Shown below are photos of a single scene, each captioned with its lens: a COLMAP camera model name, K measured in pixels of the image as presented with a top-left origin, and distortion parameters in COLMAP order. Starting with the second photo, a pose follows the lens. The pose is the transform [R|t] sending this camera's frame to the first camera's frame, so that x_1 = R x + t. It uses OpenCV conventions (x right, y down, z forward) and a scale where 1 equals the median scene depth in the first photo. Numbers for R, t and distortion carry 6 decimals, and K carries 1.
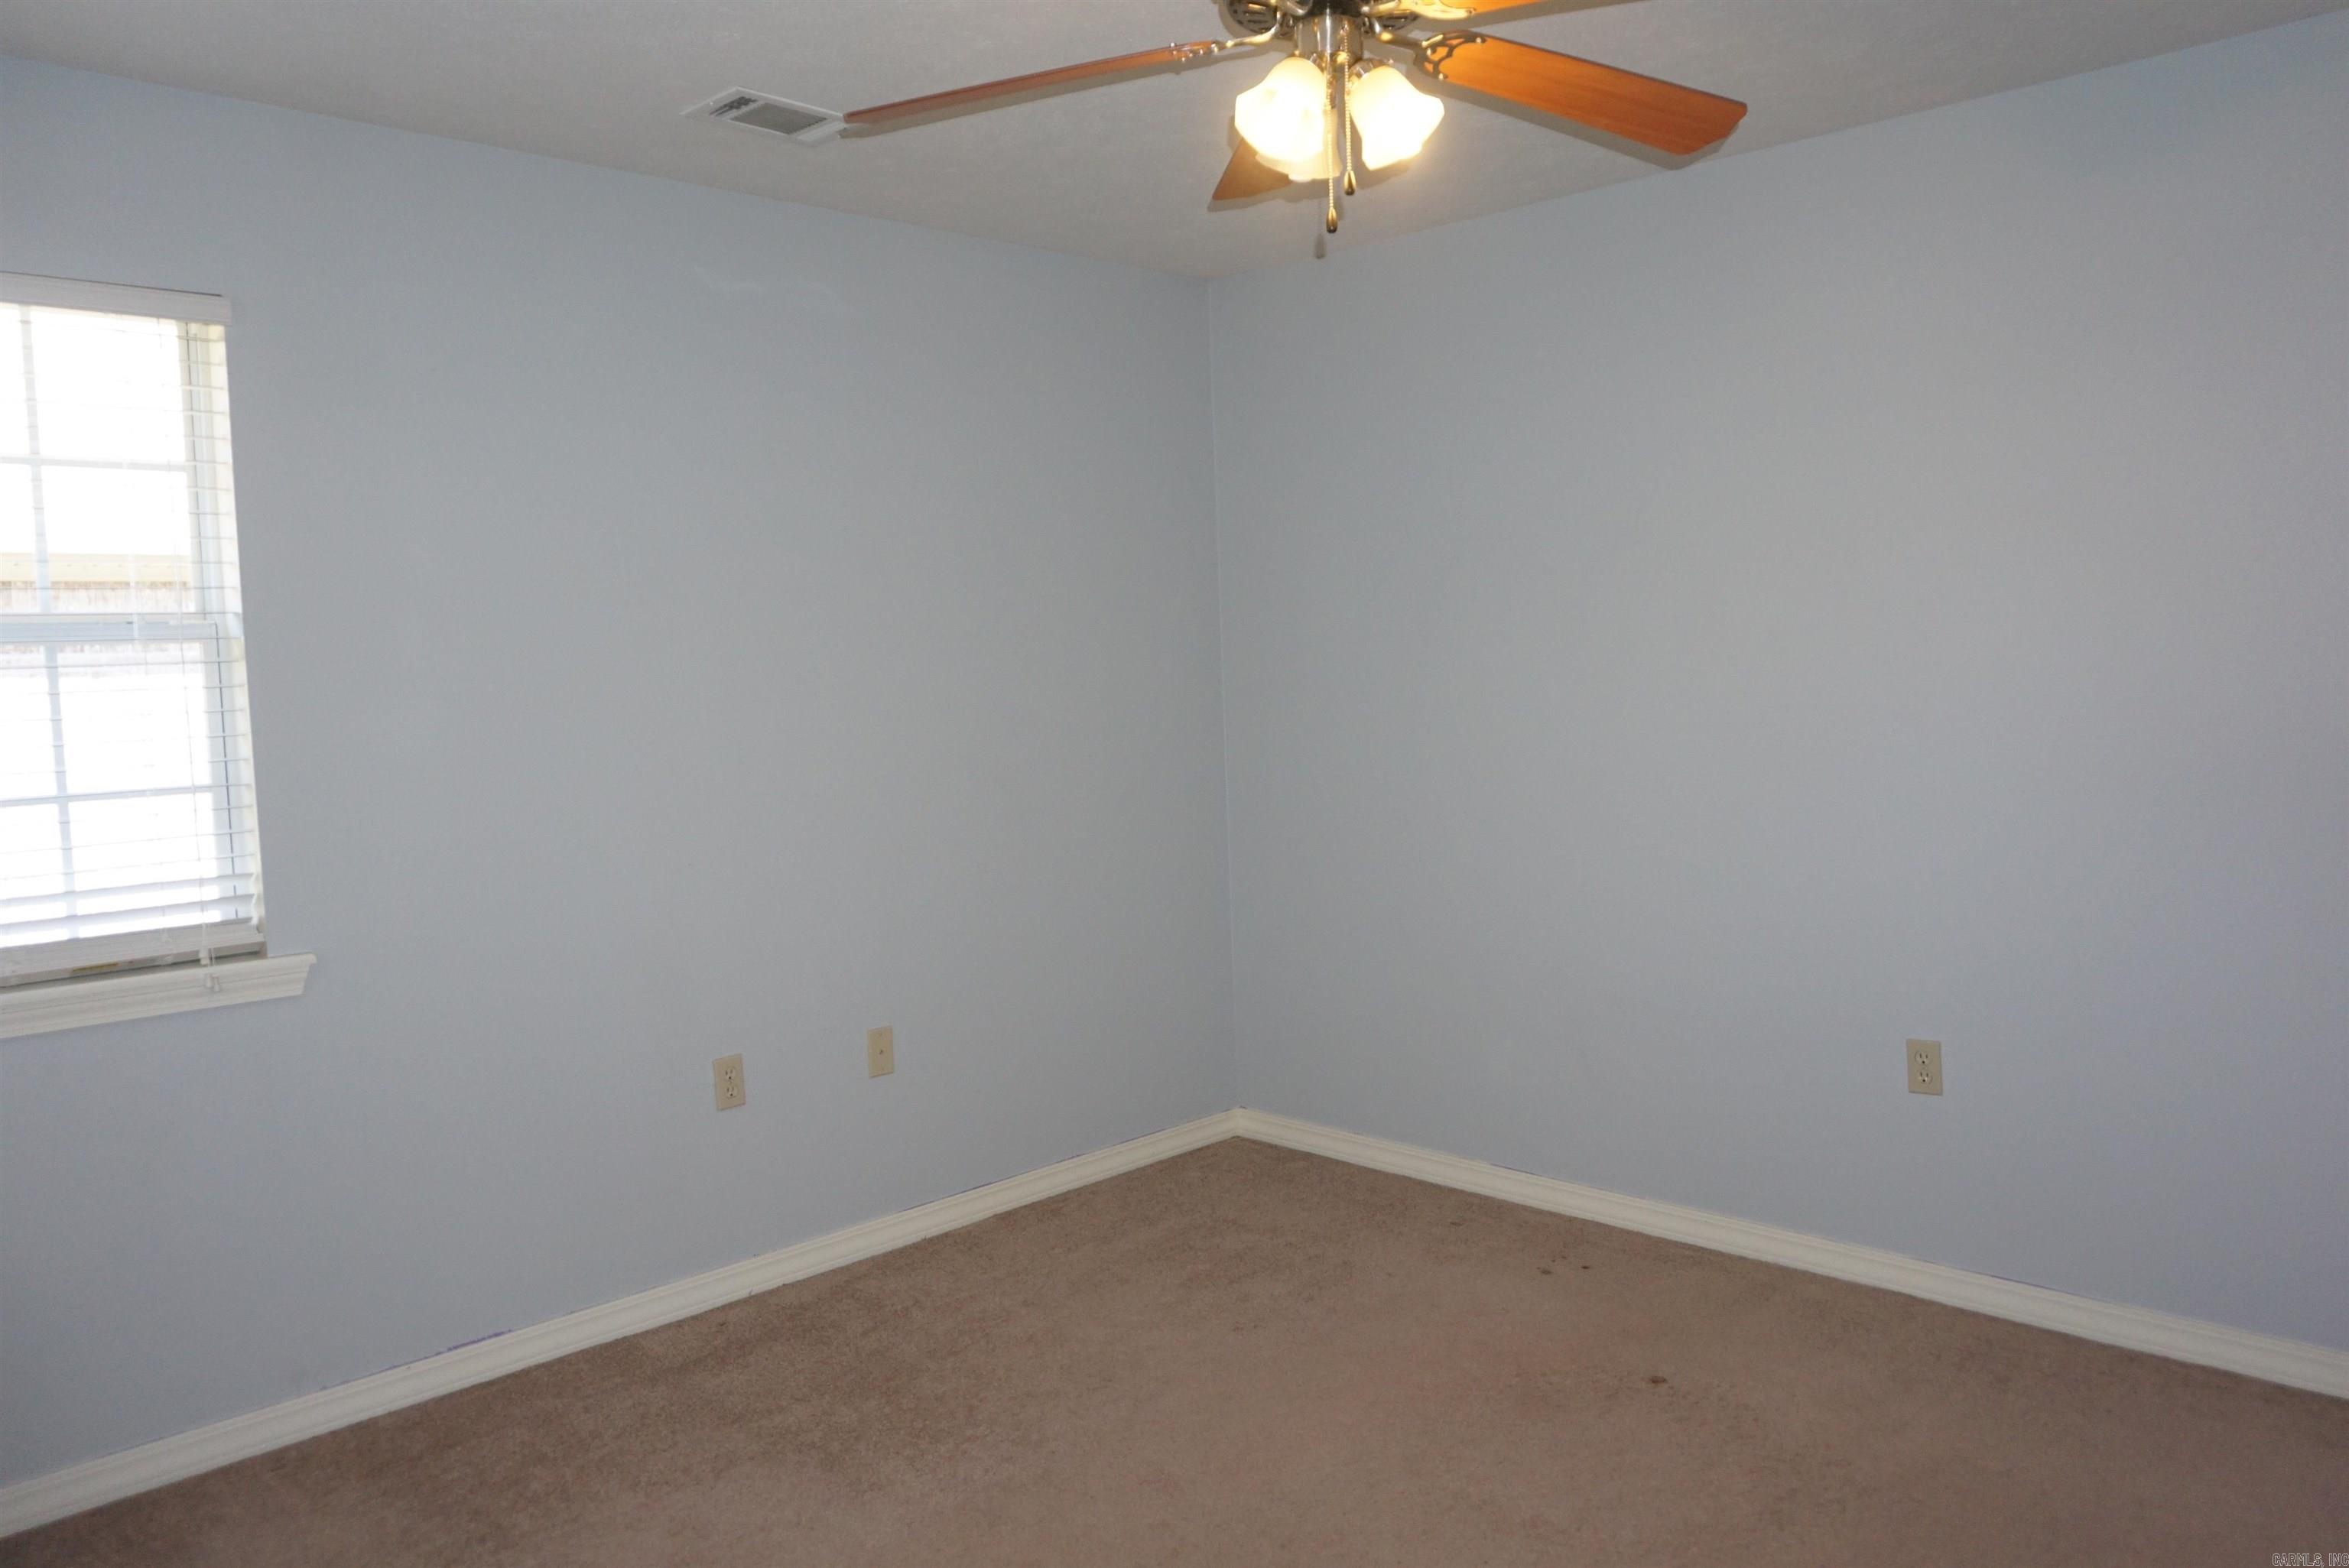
lens RADIAL K [[1650.7, 0, 1152.6], [0, 1650.7, 768.0], [0, 0, 1]] dist [-0.056036, 0.026574]
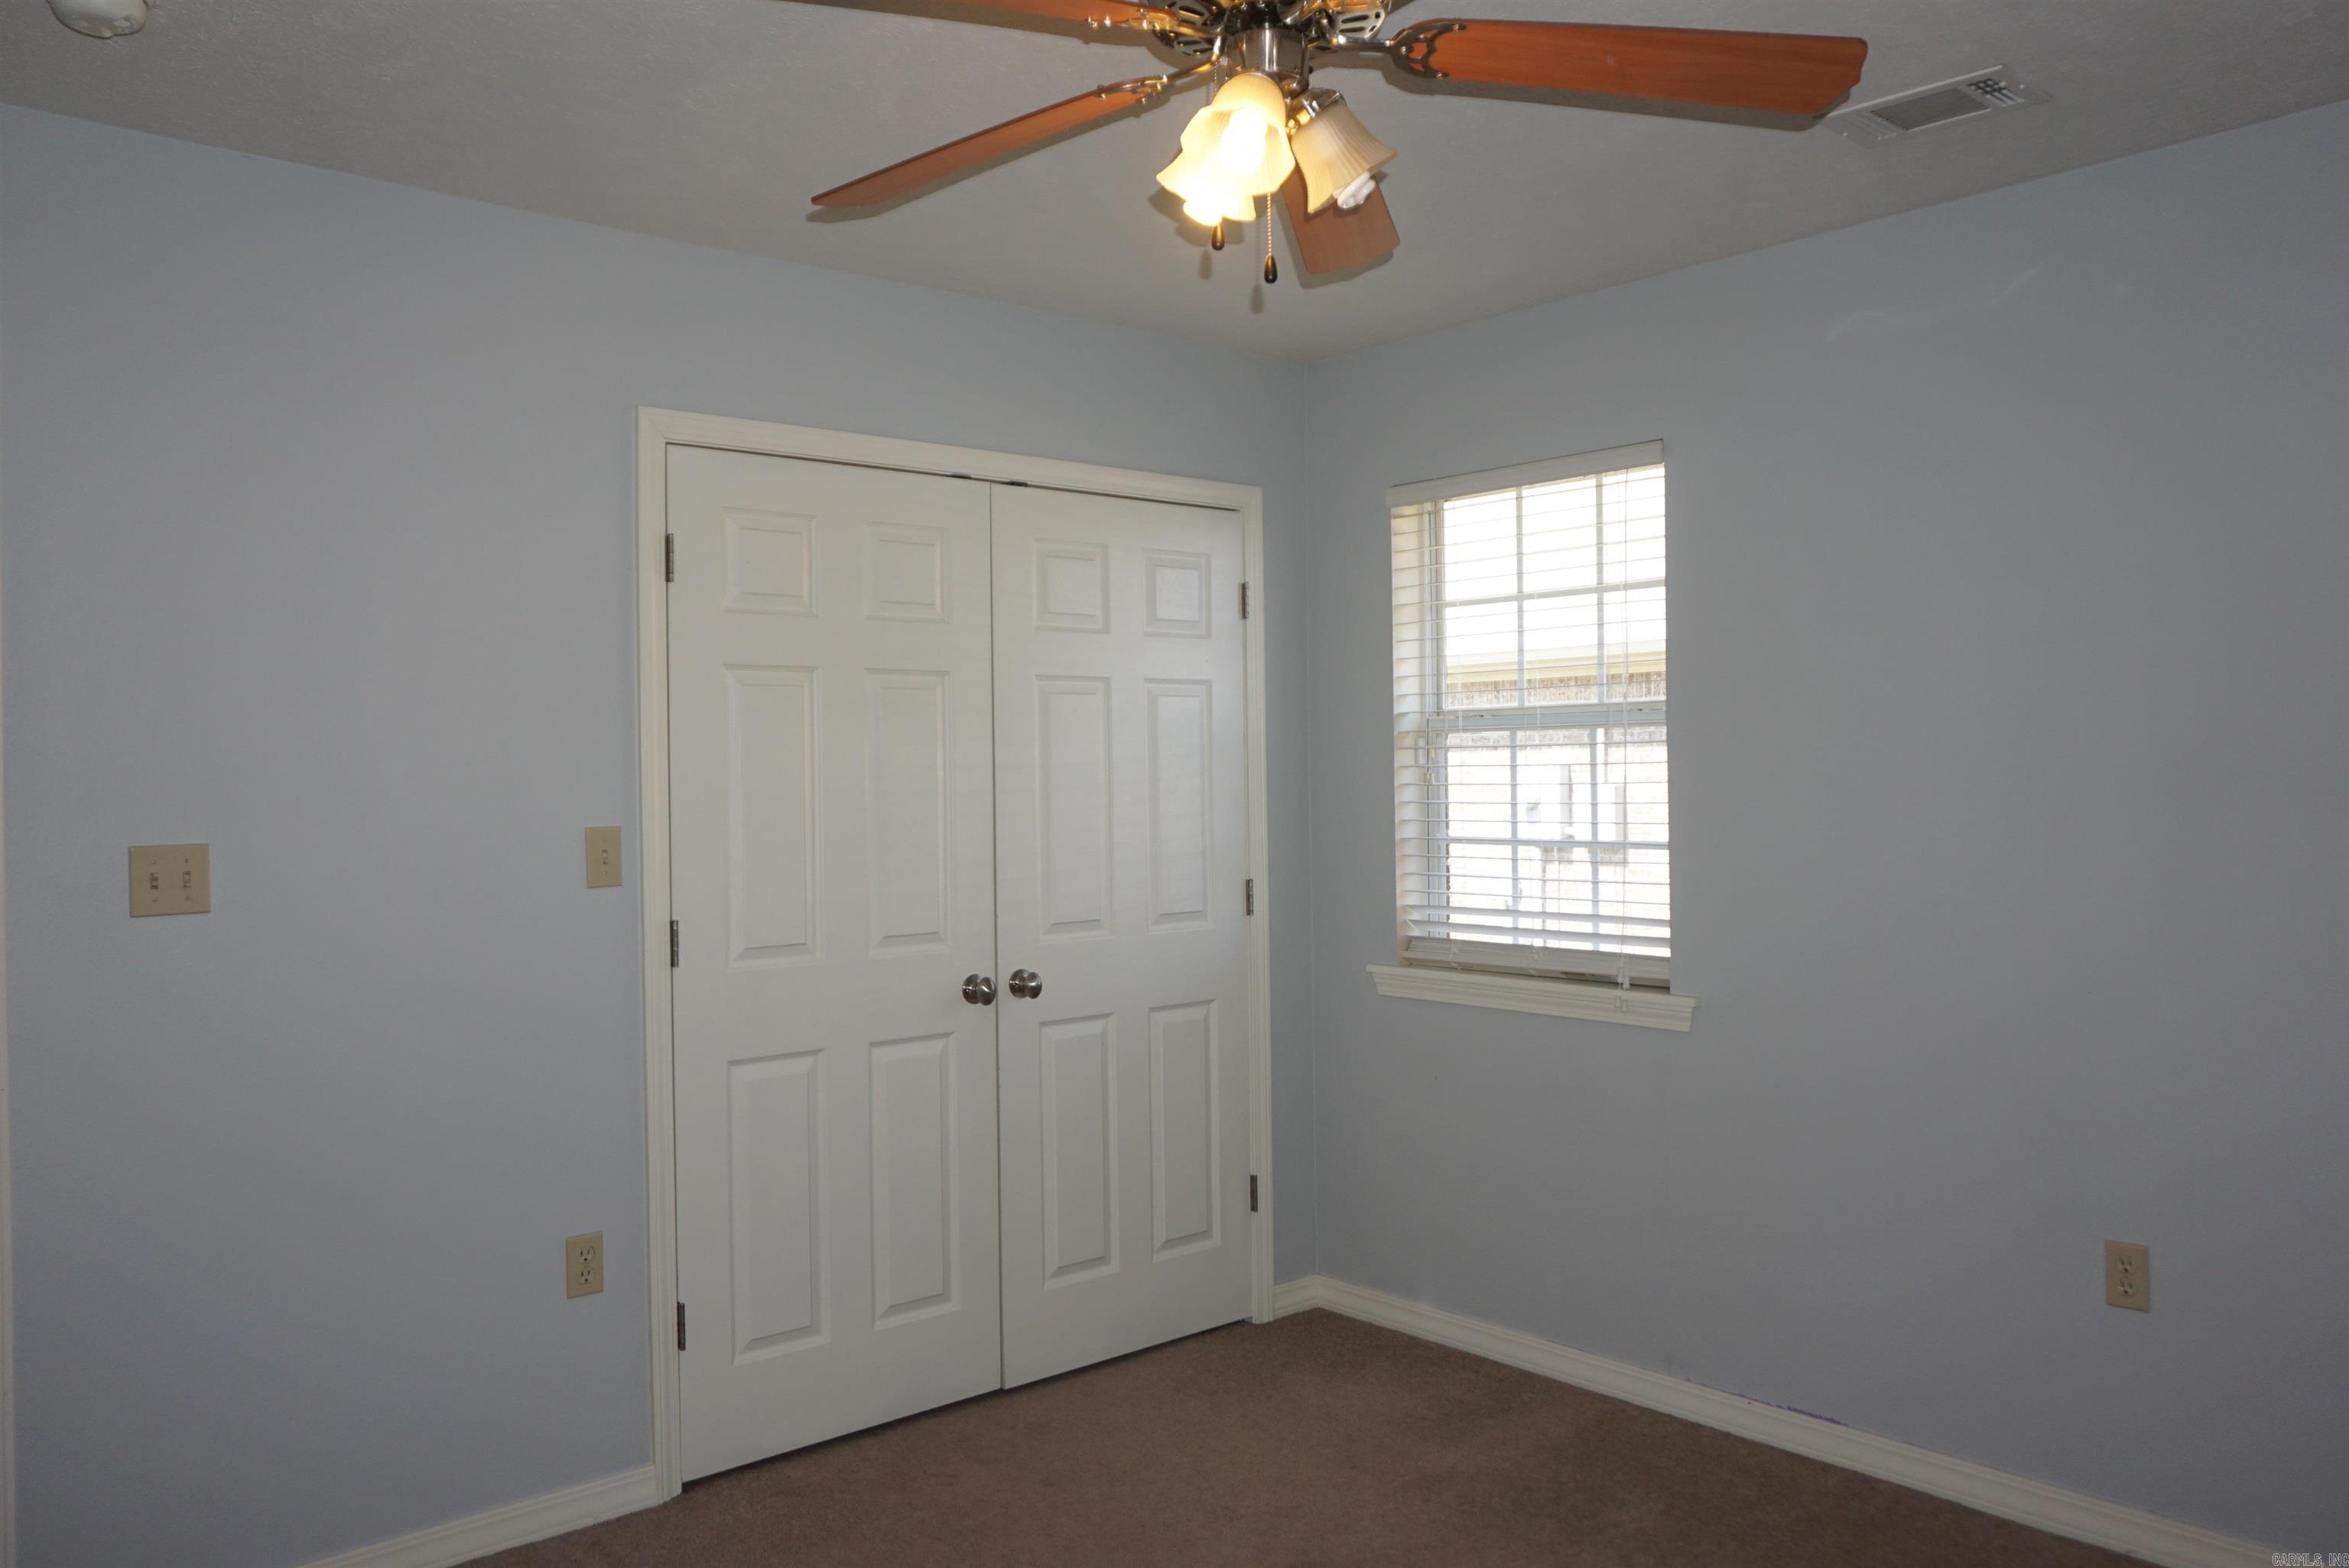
lens RADIAL K [[1746.9, 0, 1162.3], [0, 1746.9, 773.1], [0, 0, 1]] dist [-0.056334, 0.033209]
pose [[-0.068296, 0.029938, -0.997216, 0.762282], [-0.055412, 0.997893, 0.033753, -0.067321], [0.996125, 0.057563, -0.066494, 0.741286]]
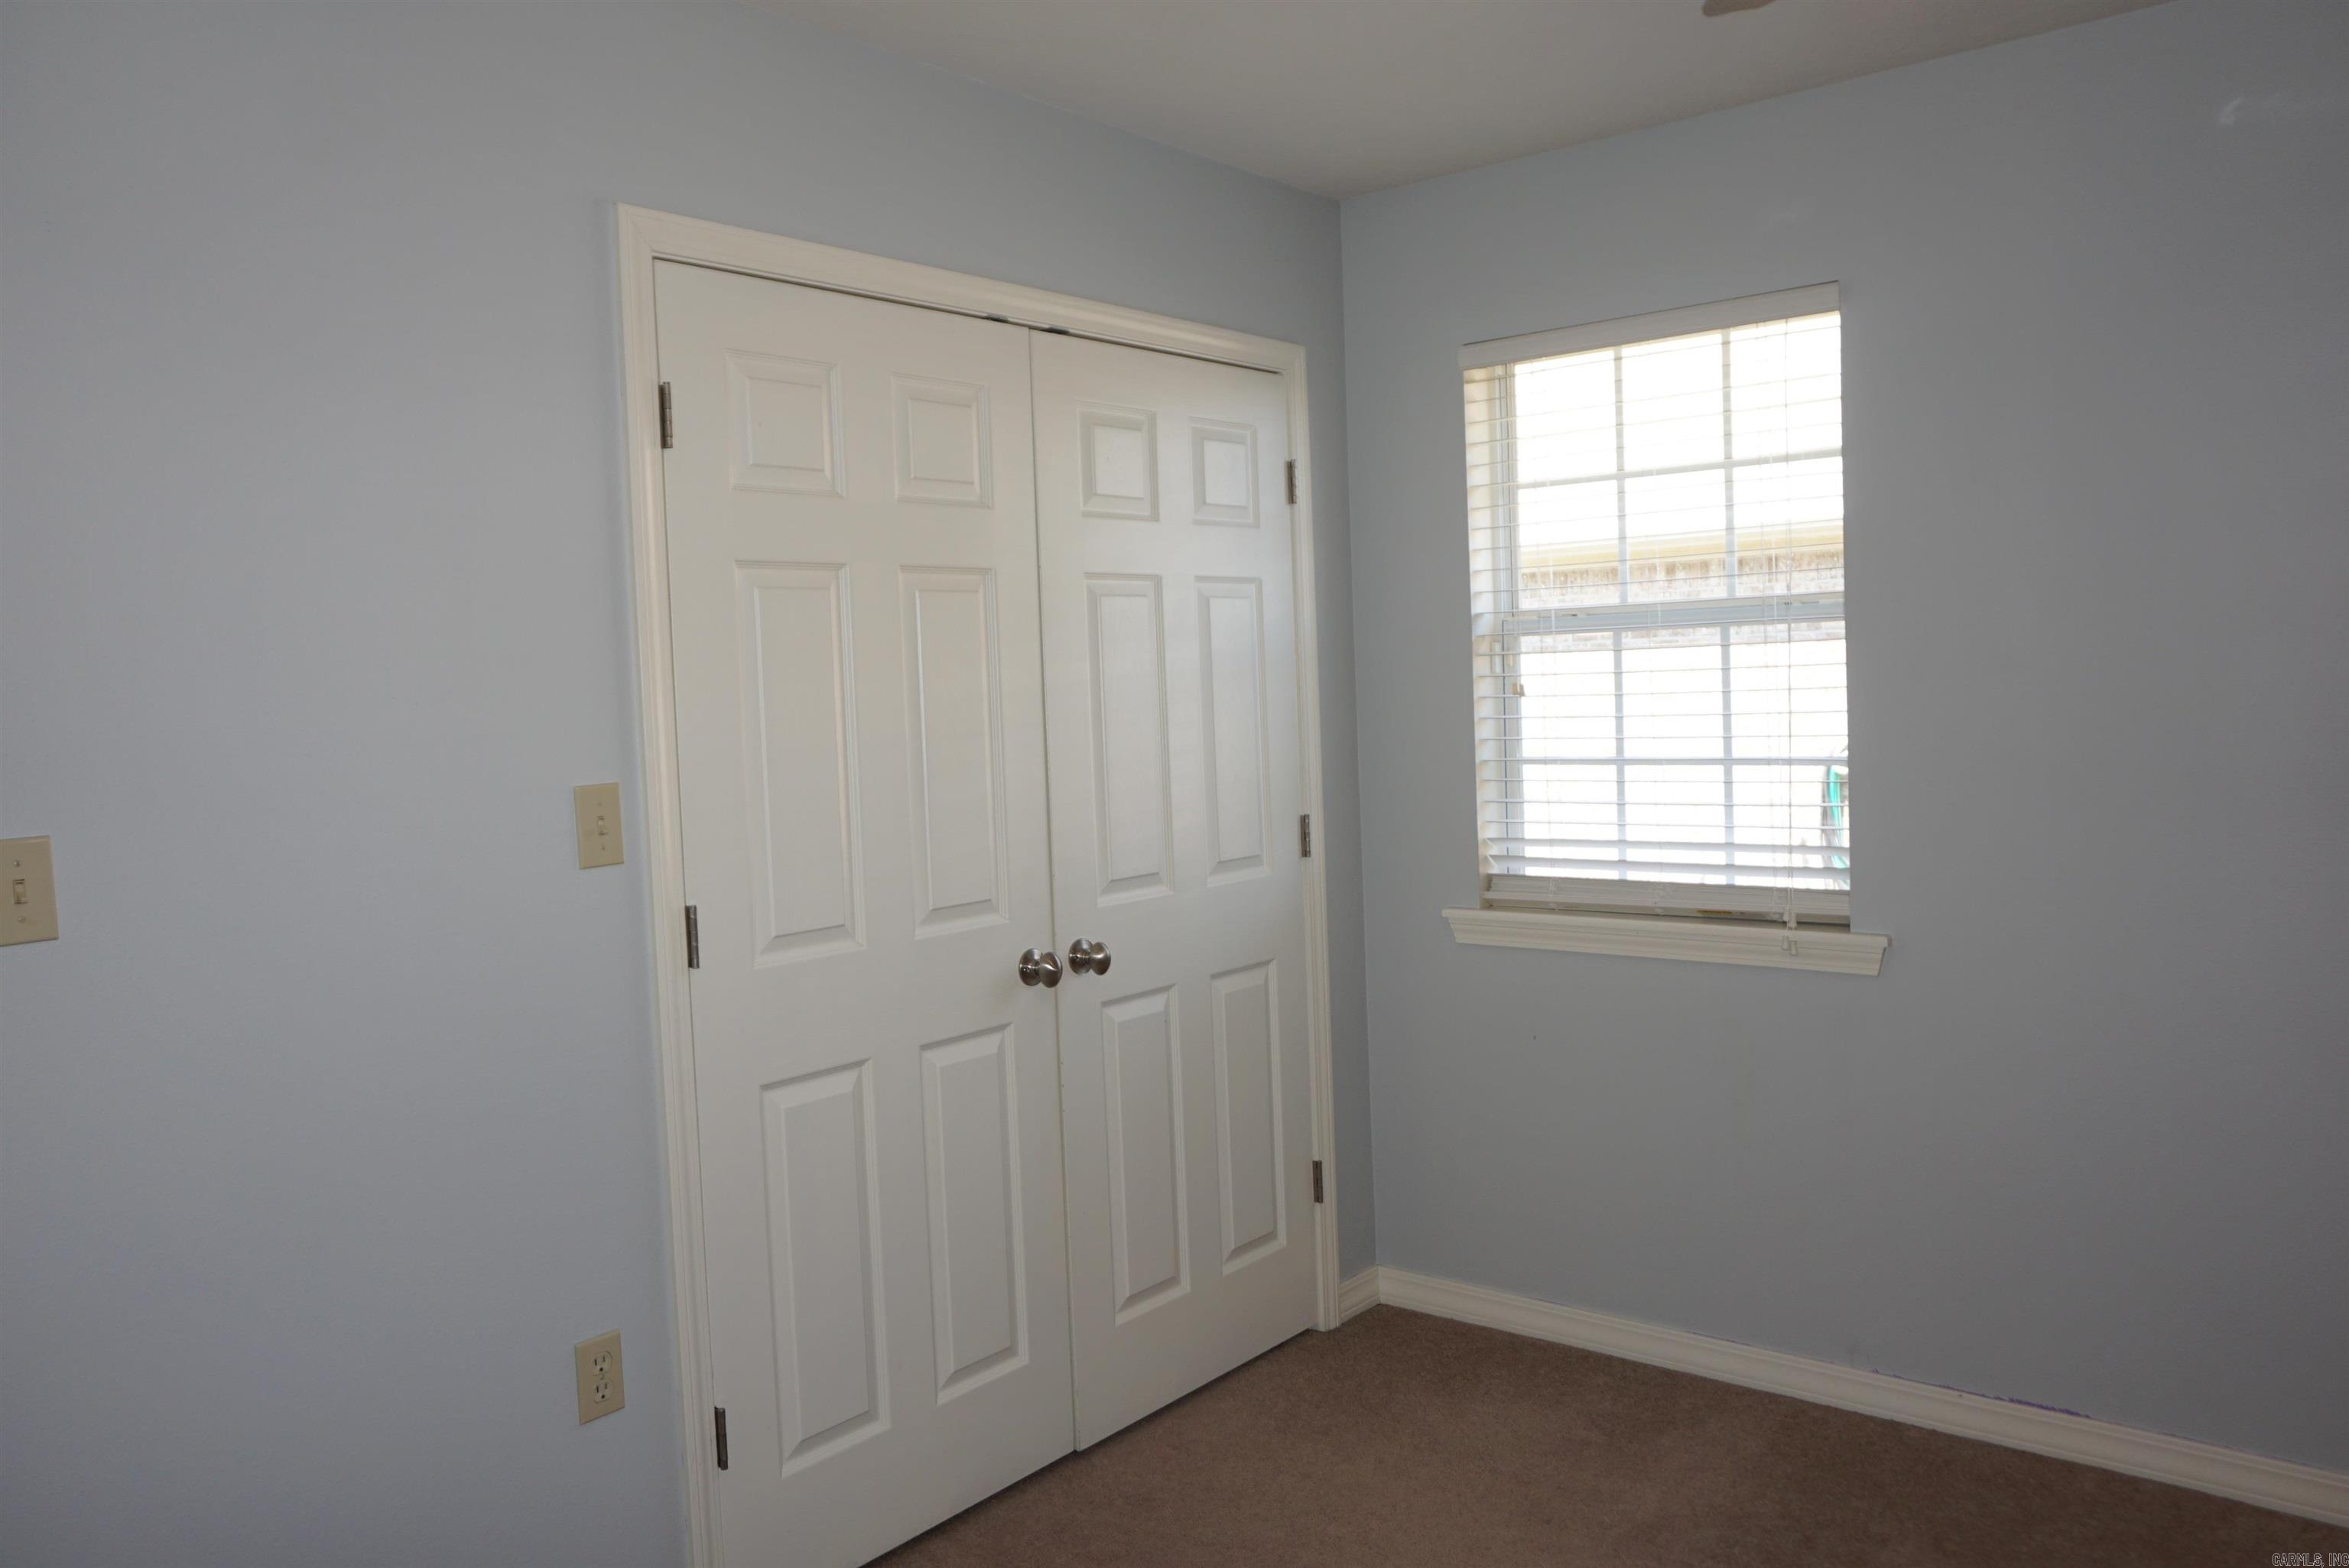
lens RADIAL K [[1746.9, 0, 1168.6], [0, 1746.9, 778.4], [0, 0, 1]] dist [-0.056334, 0.033209]
pose [[0.096798, 0.079113, -0.992155, 0.499592], [-0.033891, 0.996520, 0.076155, -0.048668], [0.994727, 0.026253, 0.099143, 0.489403]]
